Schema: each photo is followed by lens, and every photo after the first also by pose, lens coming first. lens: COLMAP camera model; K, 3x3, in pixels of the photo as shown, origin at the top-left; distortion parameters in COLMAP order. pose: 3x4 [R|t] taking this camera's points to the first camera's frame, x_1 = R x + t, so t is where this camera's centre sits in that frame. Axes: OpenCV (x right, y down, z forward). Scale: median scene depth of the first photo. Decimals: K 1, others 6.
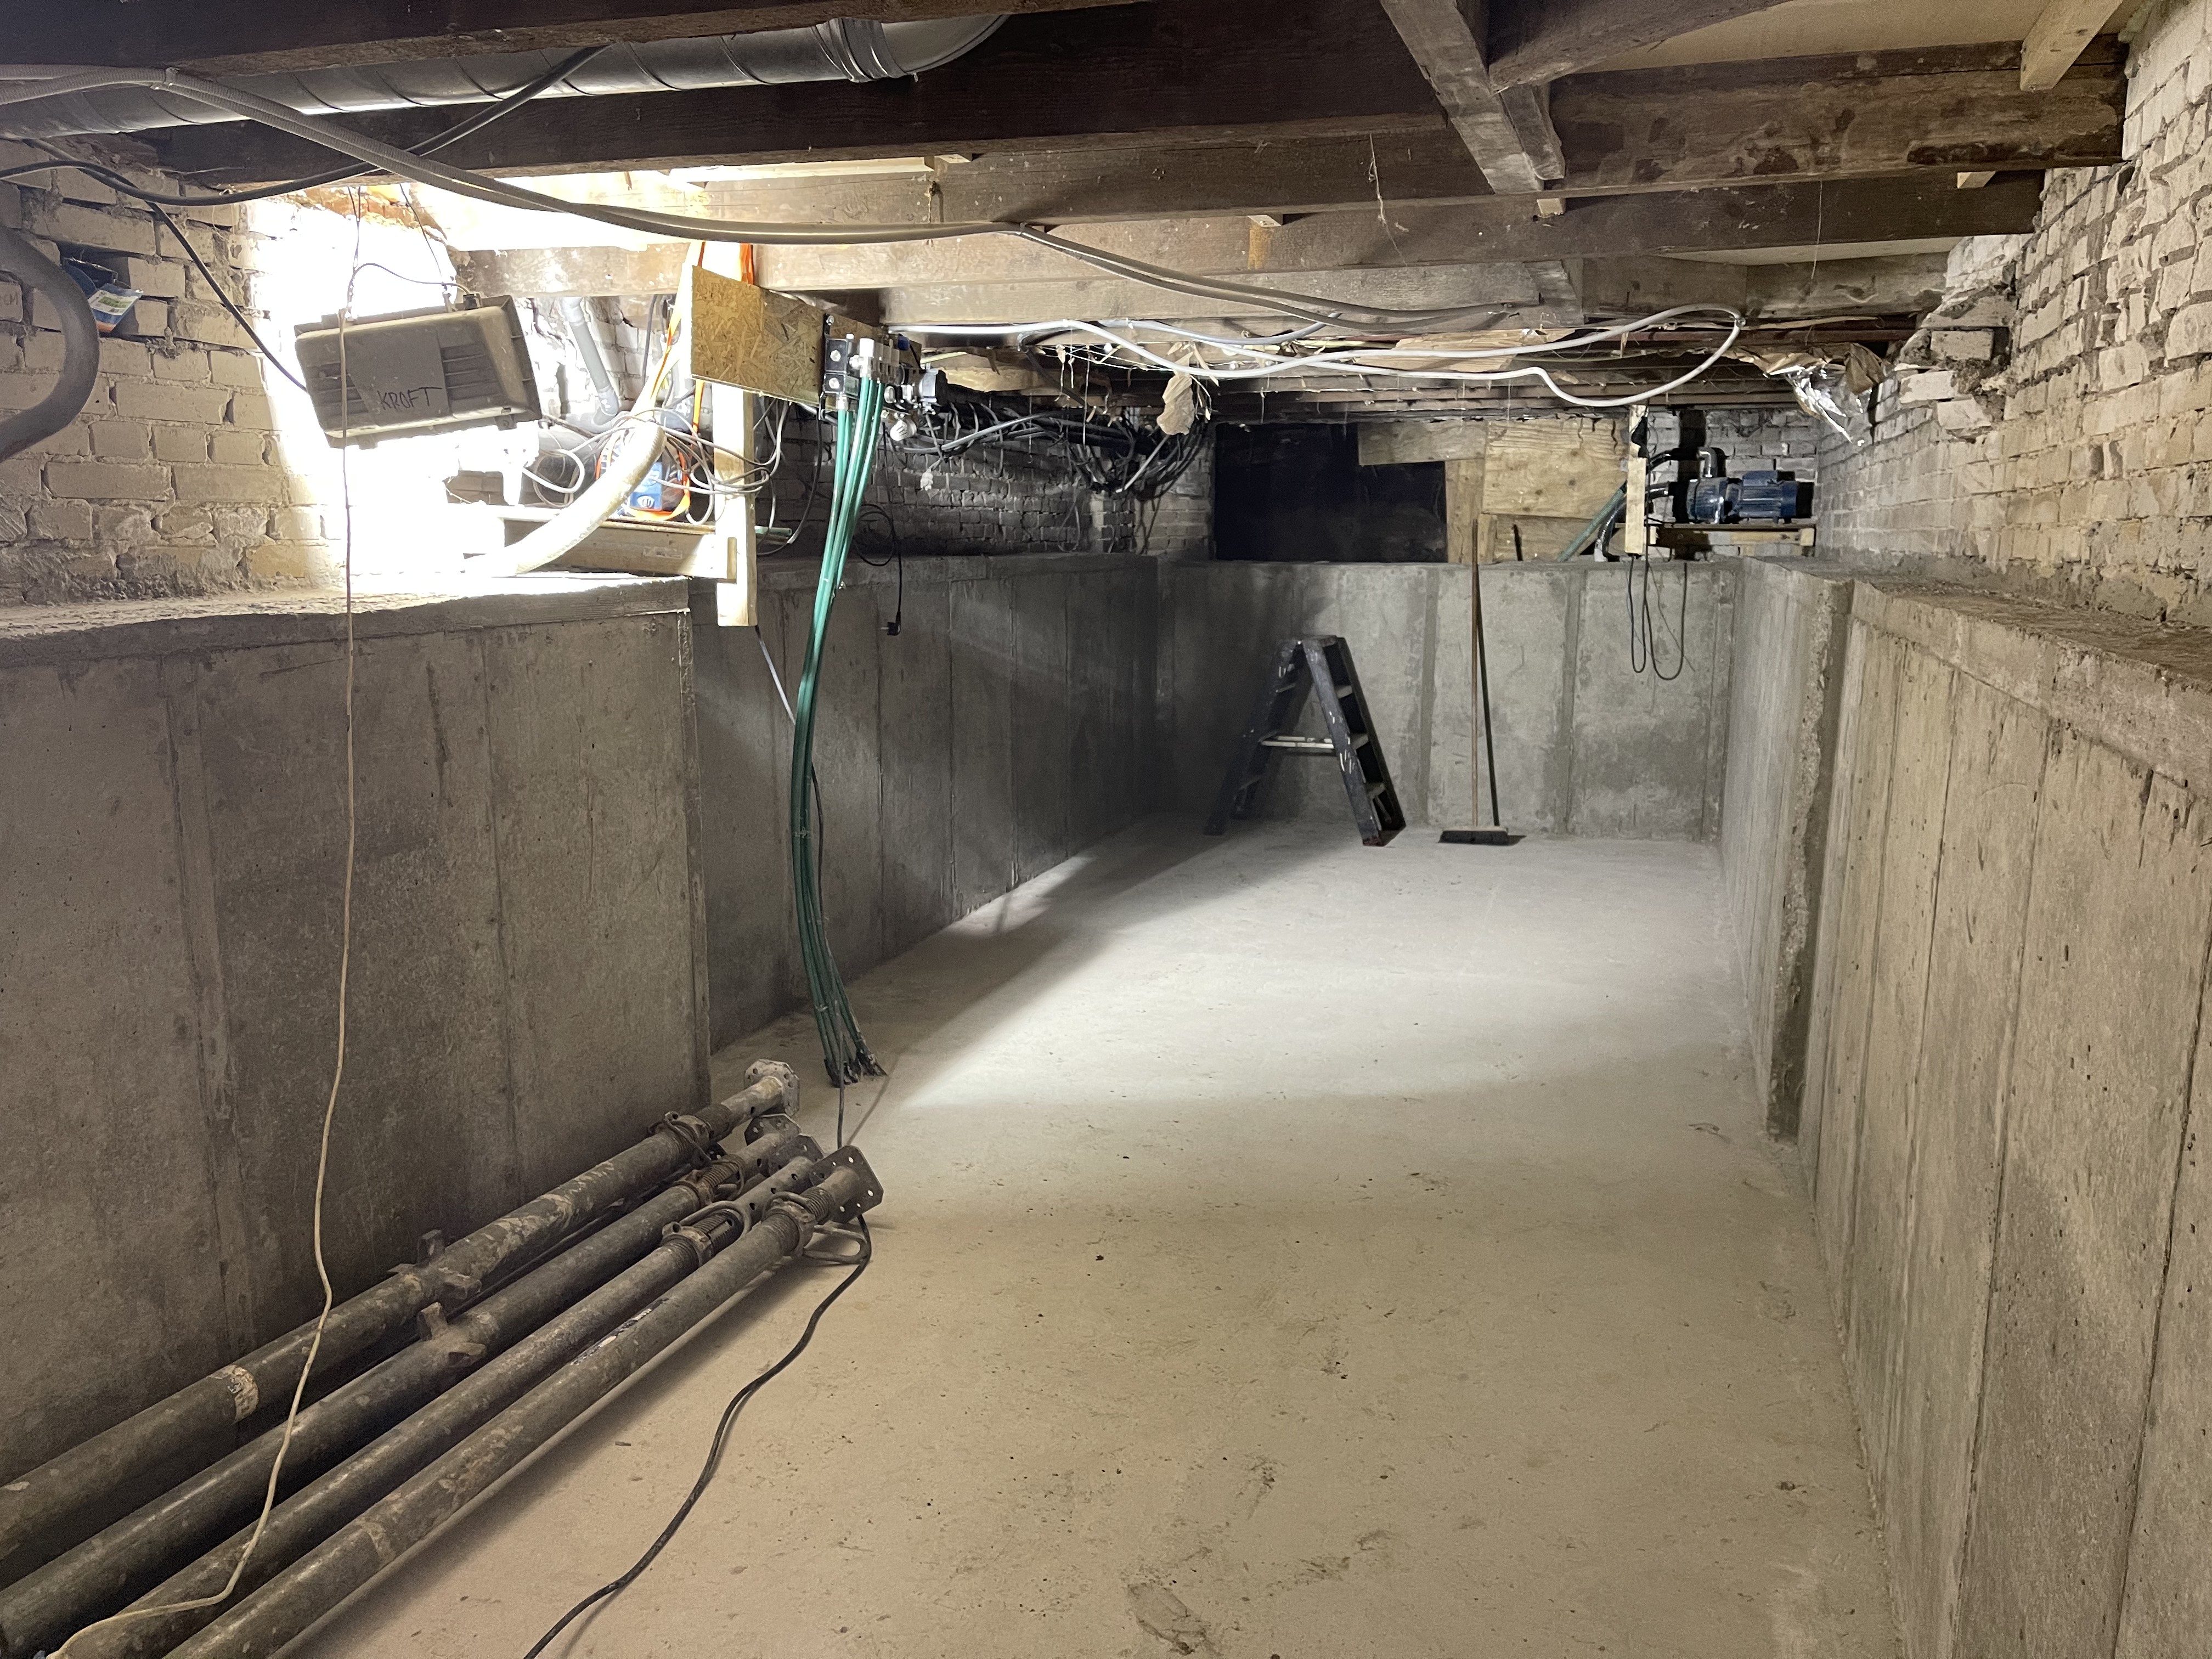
lens RADIAL K [[1645.4, 0, 1106.0], [0, 1645.4, 829.5], [0, 0, 1]] dist [0.004524, 0.001395]
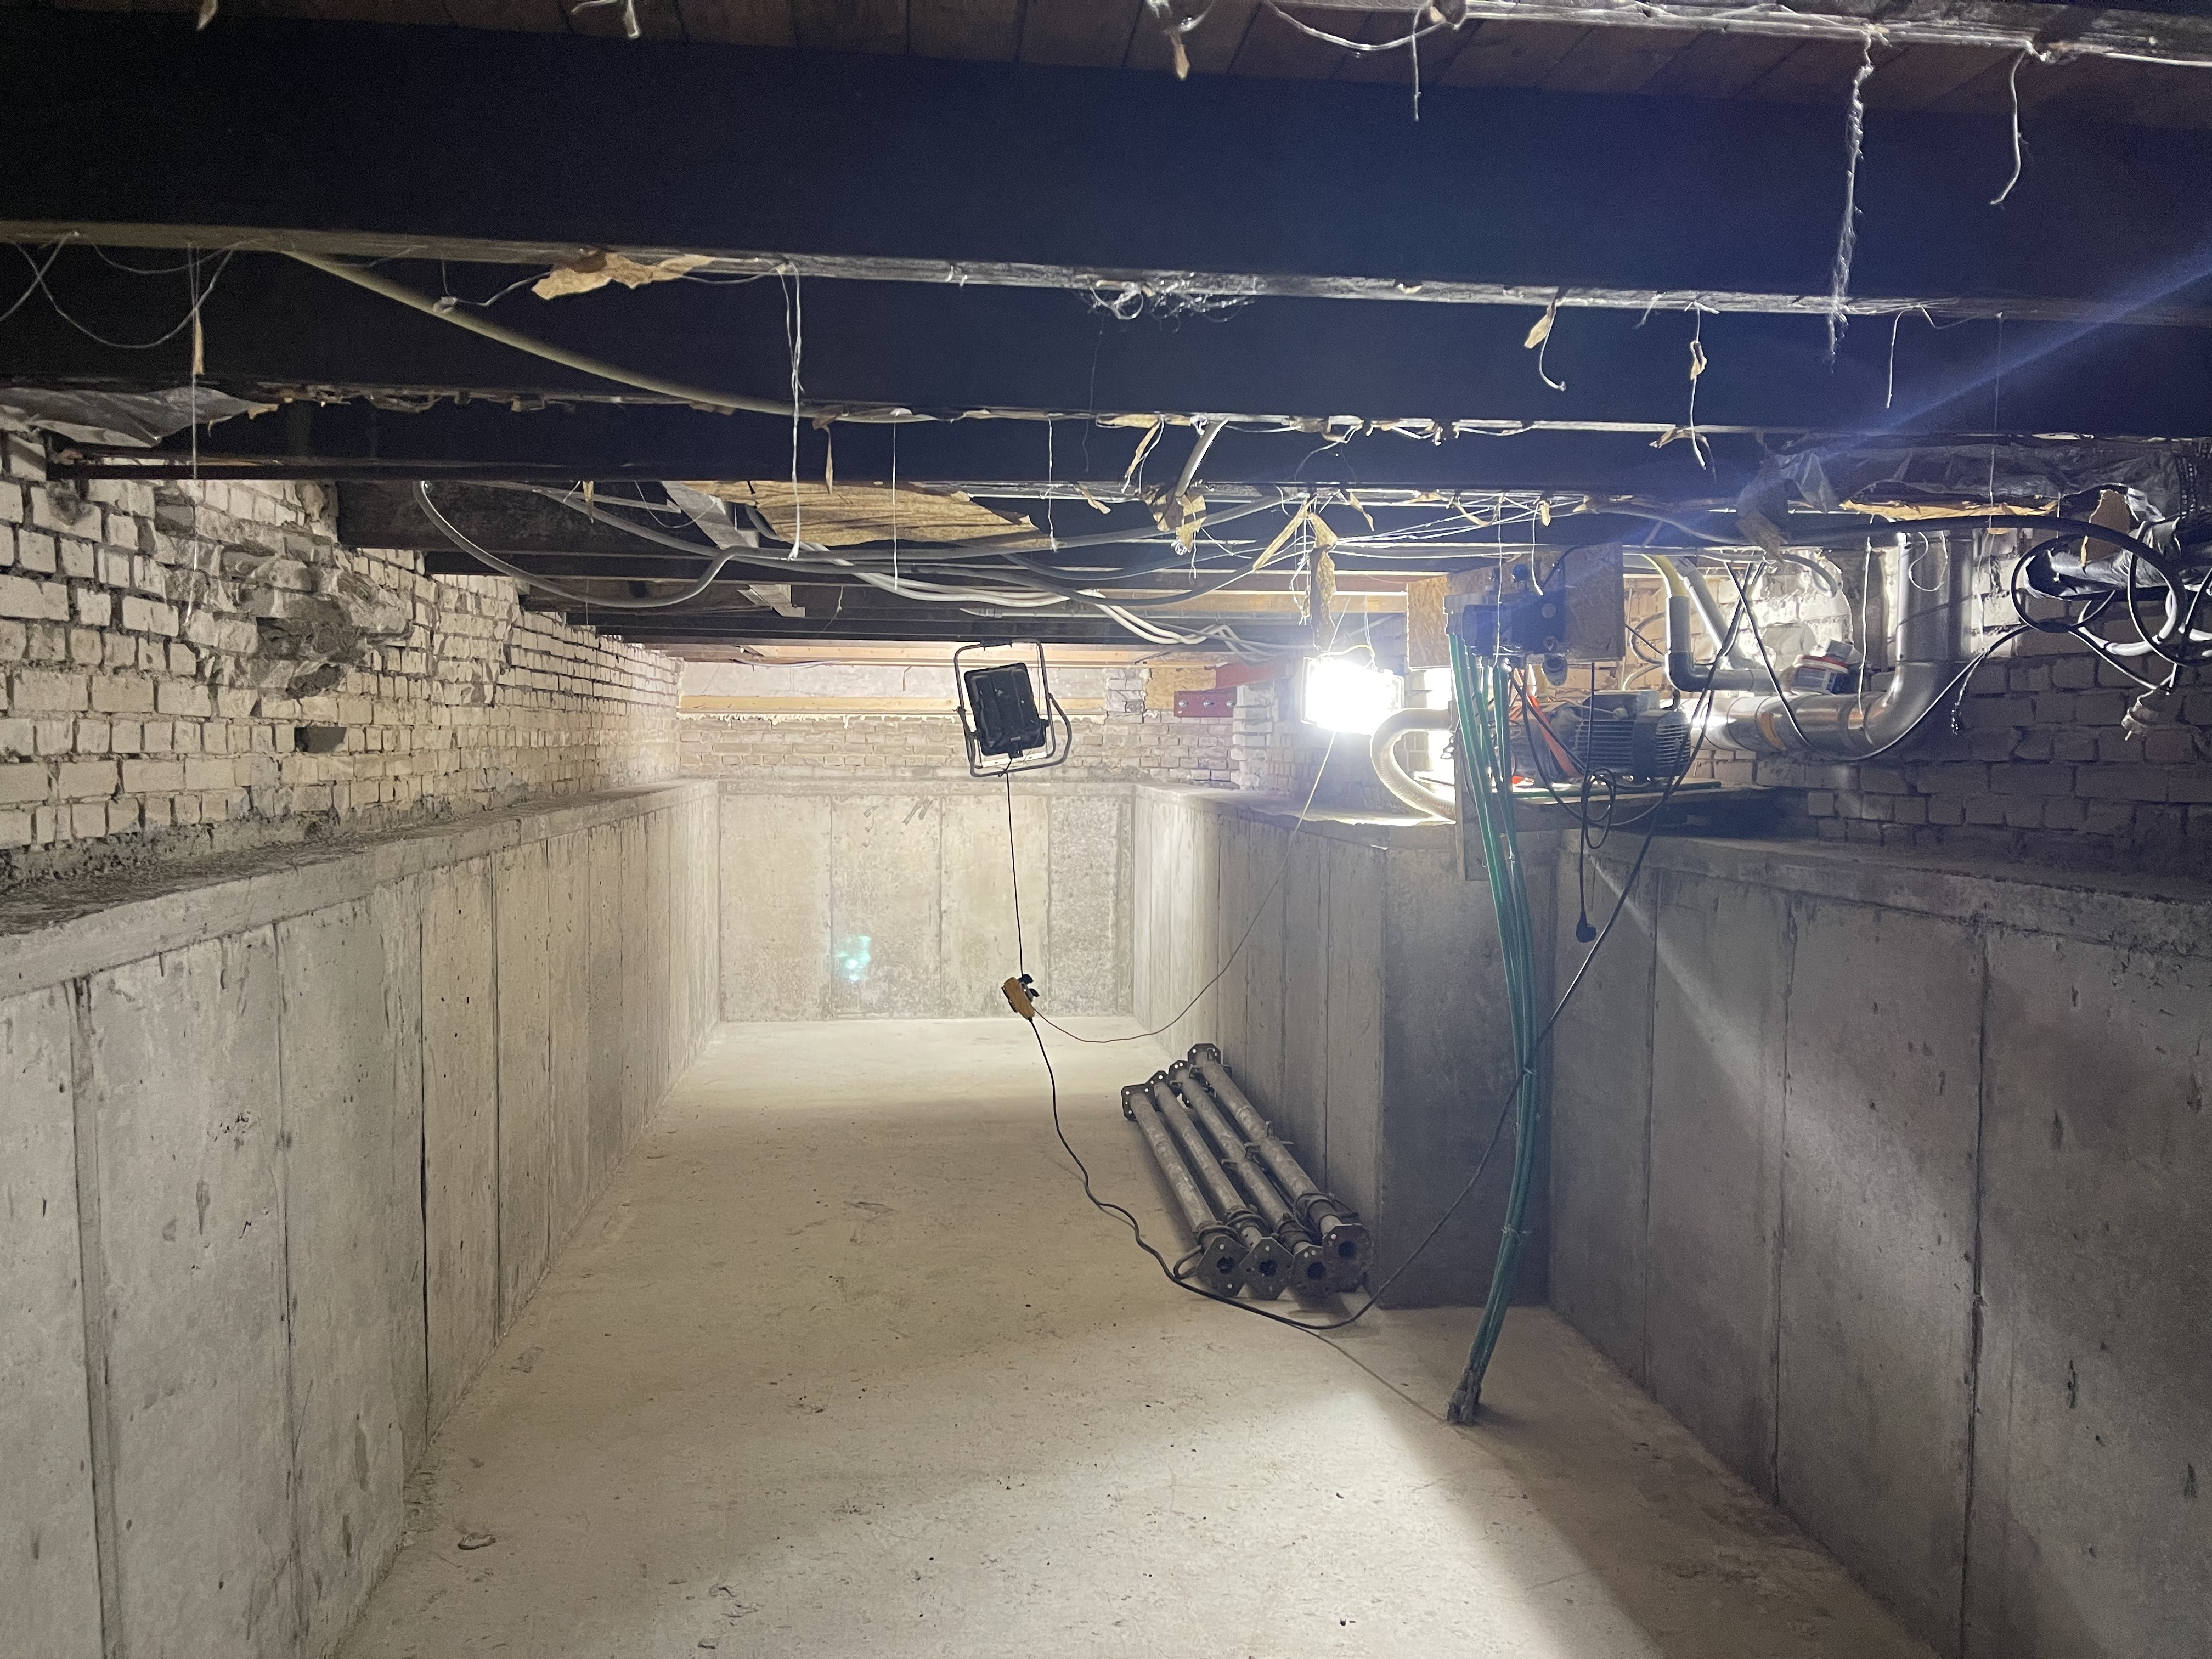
lens RADIAL K [[1645.4, 0, 1106.0], [0, 1645.4, 829.5], [0, 0, 1]] dist [0.004524, 0.001395]
pose [[-0.903390, 0.007489, -0.428755, 0.393283], [-0.090636, 0.973924, 0.207982, -0.313754], [0.419133, 0.226749, -0.879154, 1.611856]]
